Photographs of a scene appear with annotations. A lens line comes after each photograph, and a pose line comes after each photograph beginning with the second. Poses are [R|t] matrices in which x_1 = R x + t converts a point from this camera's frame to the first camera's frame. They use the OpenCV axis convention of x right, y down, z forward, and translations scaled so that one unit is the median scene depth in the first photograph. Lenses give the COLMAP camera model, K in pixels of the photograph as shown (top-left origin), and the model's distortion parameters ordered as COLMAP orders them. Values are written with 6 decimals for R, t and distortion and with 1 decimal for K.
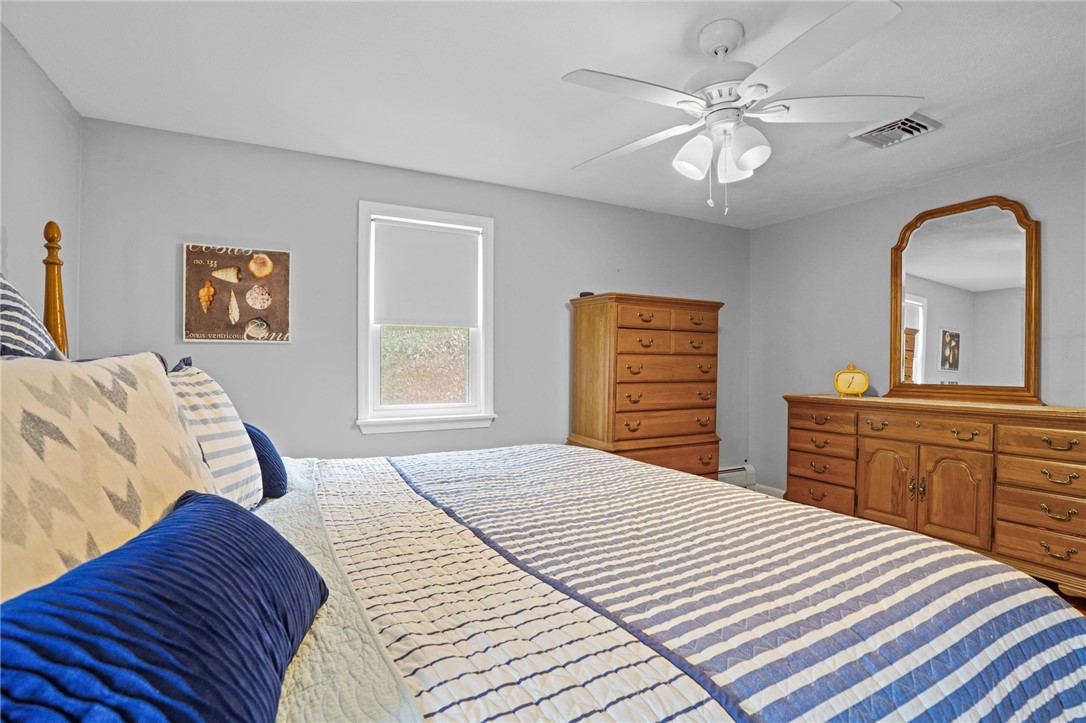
lens RADIAL K [[505.9, 0, 540.6], [0, 505.9, 367.7], [0, 0, 1]] dist [-0.068095, 0.024203]
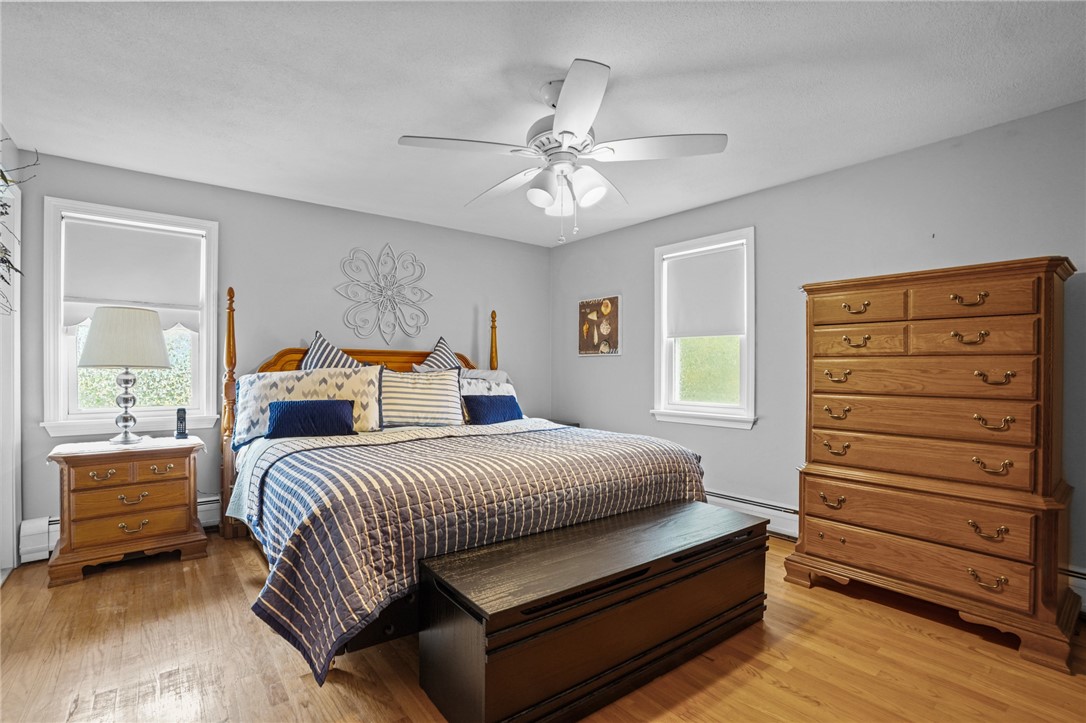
lens RADIAL K [[505.9, 0, 540.6], [0, 505.9, 367.7], [0, 0, 1]] dist [-0.068095, 0.024203]
pose [[0.195873, -0.000364, -0.980629, 0.988947], [-0.008825, 0.999959, -0.002134, -0.004502], [0.980590, 0.009072, 0.195861, 0.463772]]
